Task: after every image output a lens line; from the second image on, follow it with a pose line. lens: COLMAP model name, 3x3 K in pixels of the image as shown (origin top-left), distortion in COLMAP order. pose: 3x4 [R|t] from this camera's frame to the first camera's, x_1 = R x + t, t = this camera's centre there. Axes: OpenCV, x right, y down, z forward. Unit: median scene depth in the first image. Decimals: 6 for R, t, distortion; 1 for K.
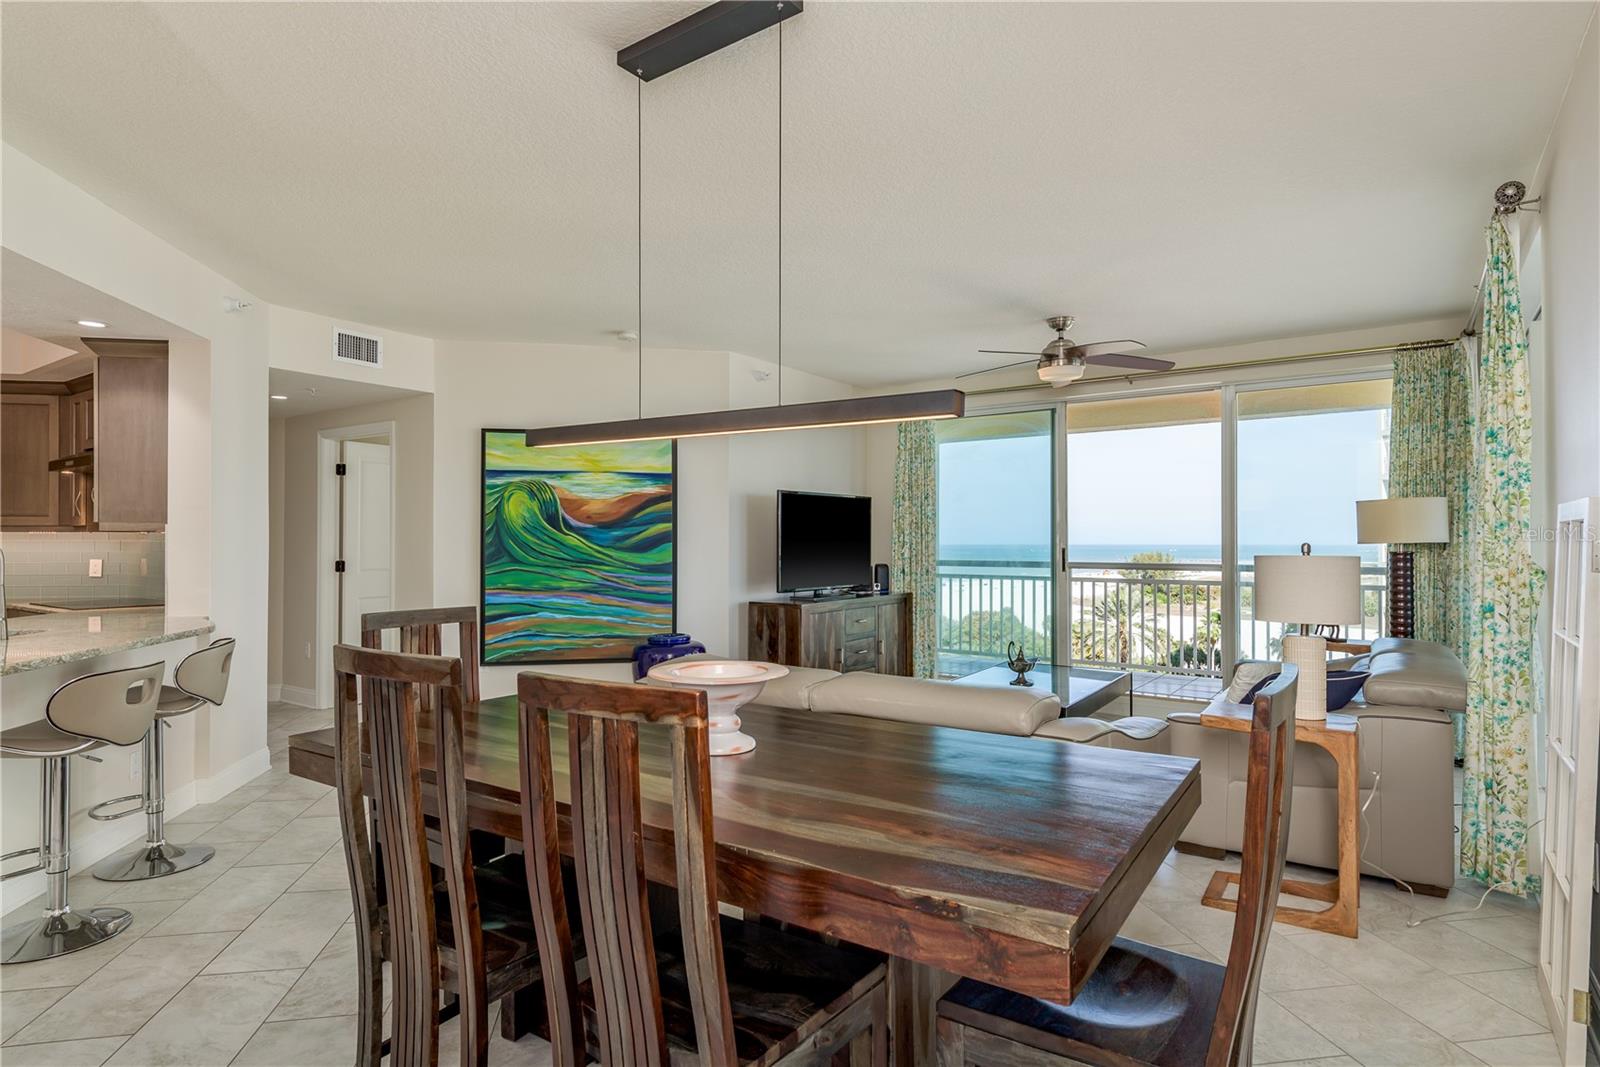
lens RADIAL K [[840.1, 0, 794.0], [0, 840.1, 542.1], [0, 0, 1]] dist [0.004600, -0.001951]
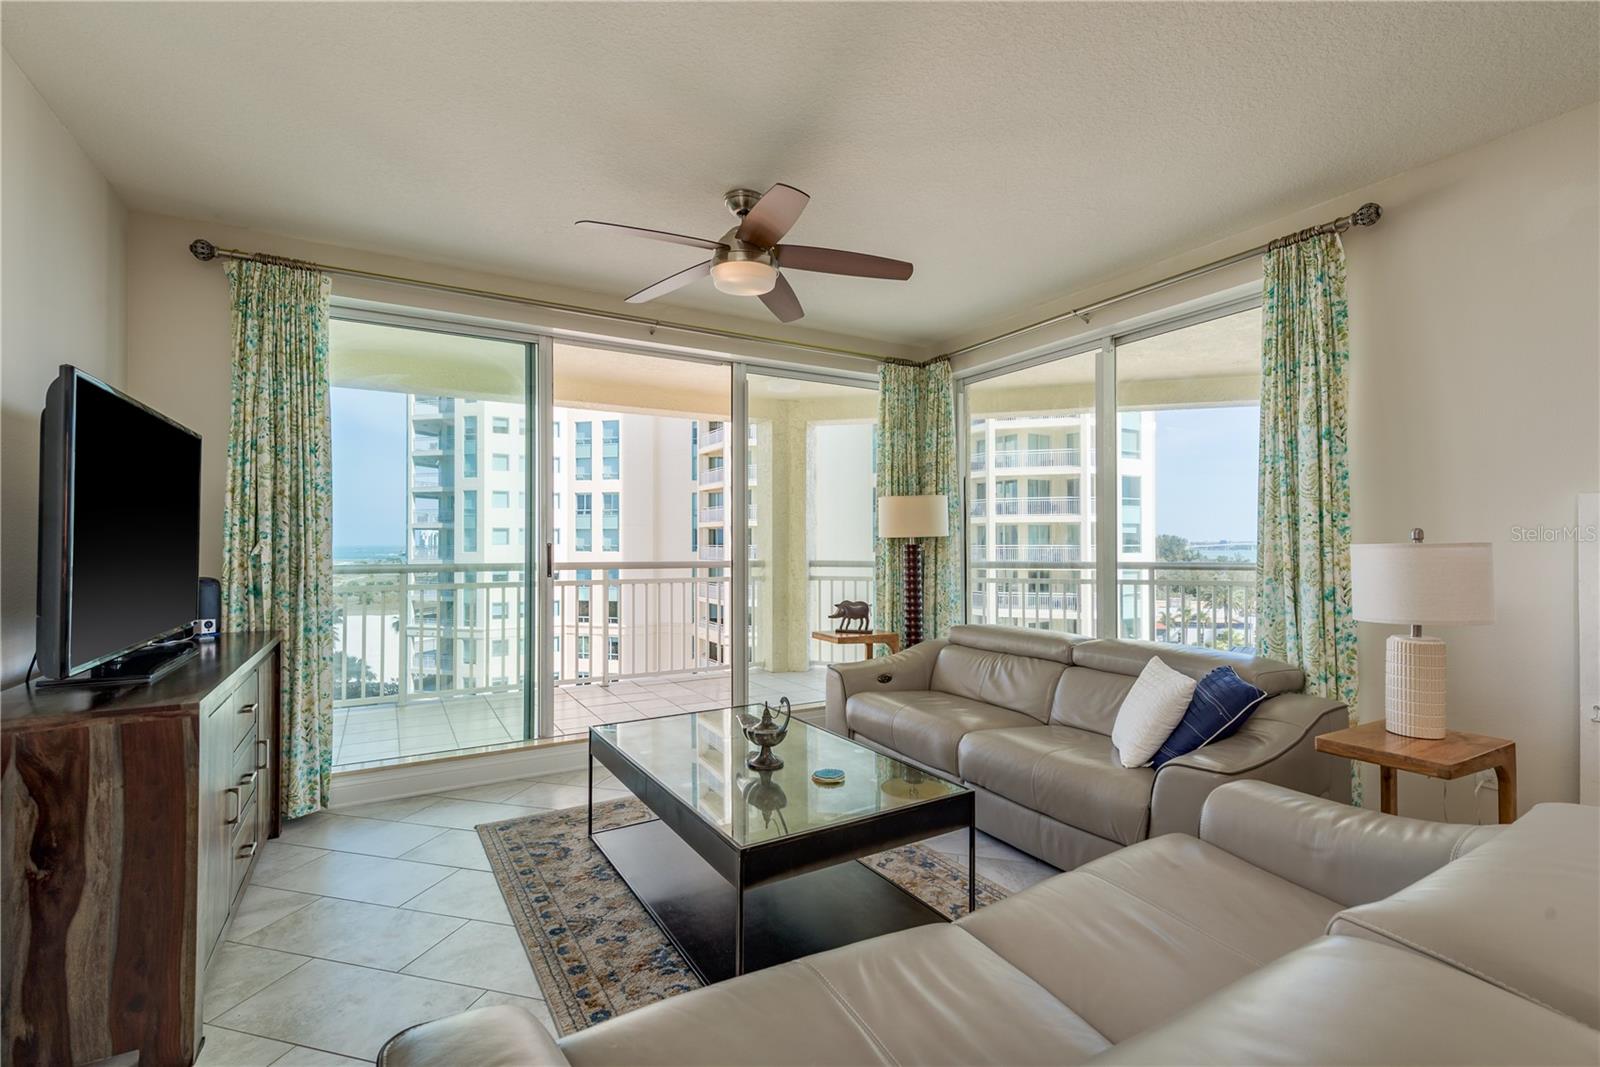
lens RADIAL K [[719.5, 0, 806.3], [0, 719.5, 532.0], [0, 0, 1]] dist [0.009327, 0.001004]
pose [[0.407900, 0.013105, 0.912933, -0.171436], [0.000368, 0.999895, -0.014518, 0.007453], [-0.913026, 0.006258, 0.407852, 0.649195]]
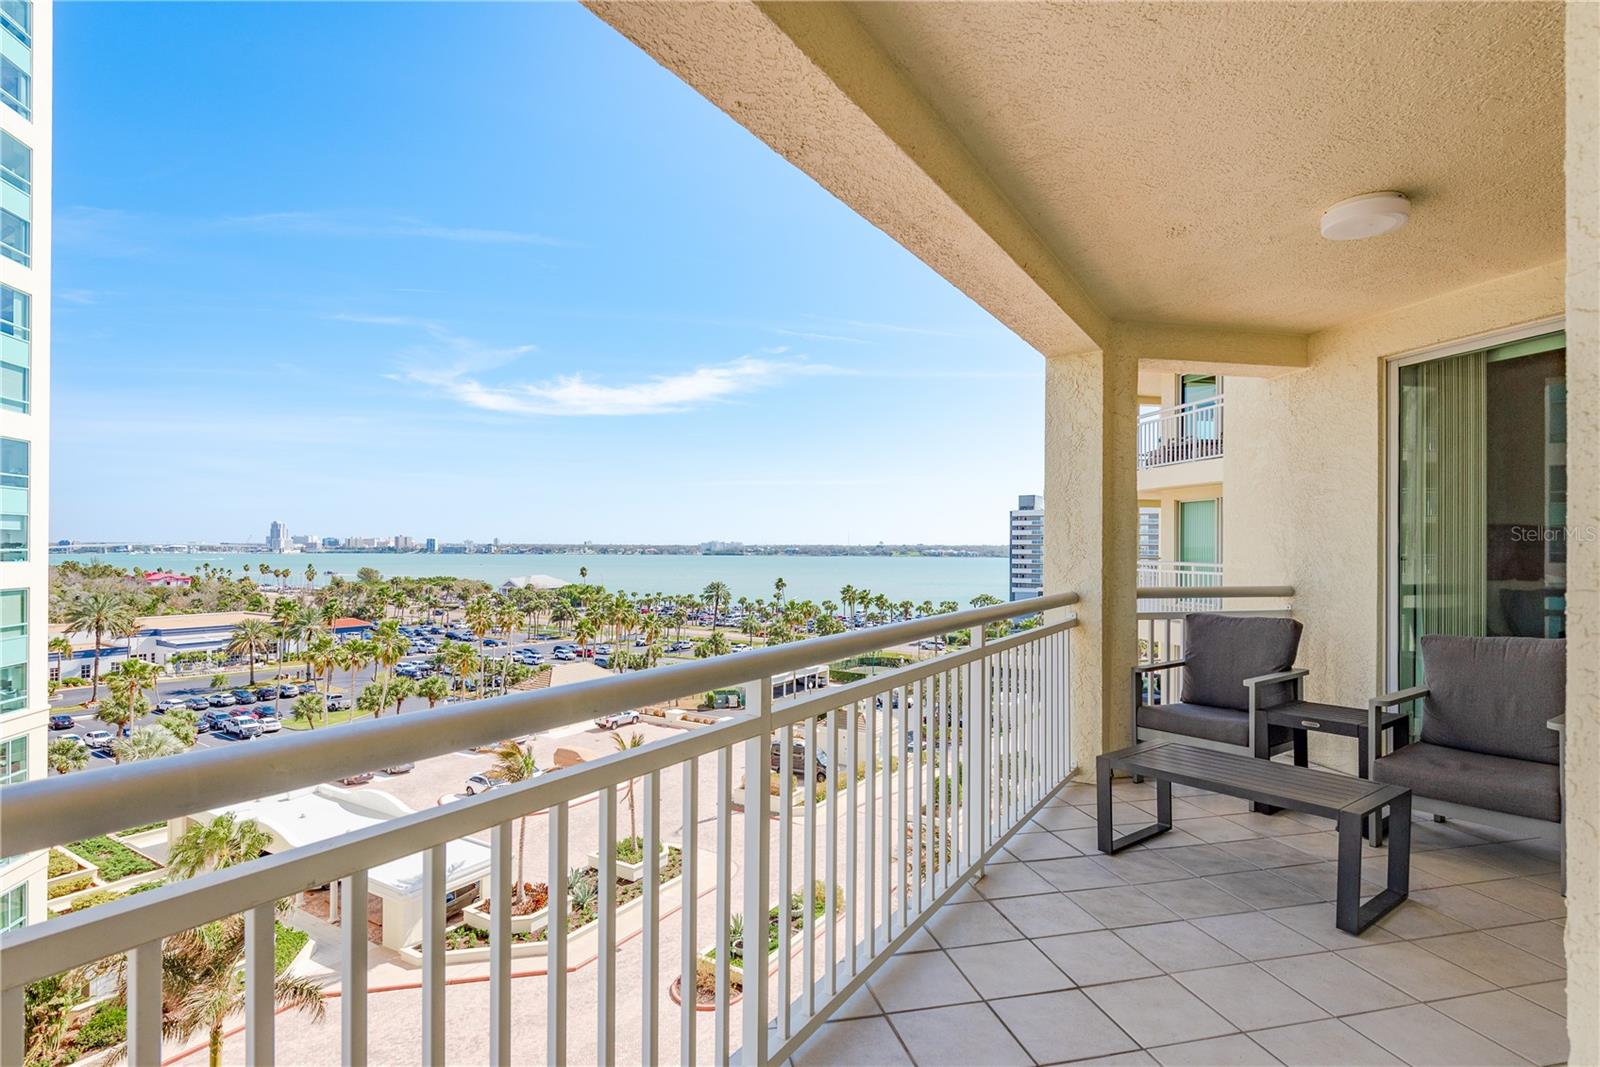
lens RADIAL K [[788.4, 0, 813.2], [0, 788.4, 544.8], [0, 0, 1]] dist [0.008757, -0.006005]
pose [[-0.756035, -0.002071, 0.654528, 0.745151], [-0.006137, 0.999973, -0.003926, -0.004247], [-0.654502, -0.006985, -0.756028, 1.095827]]
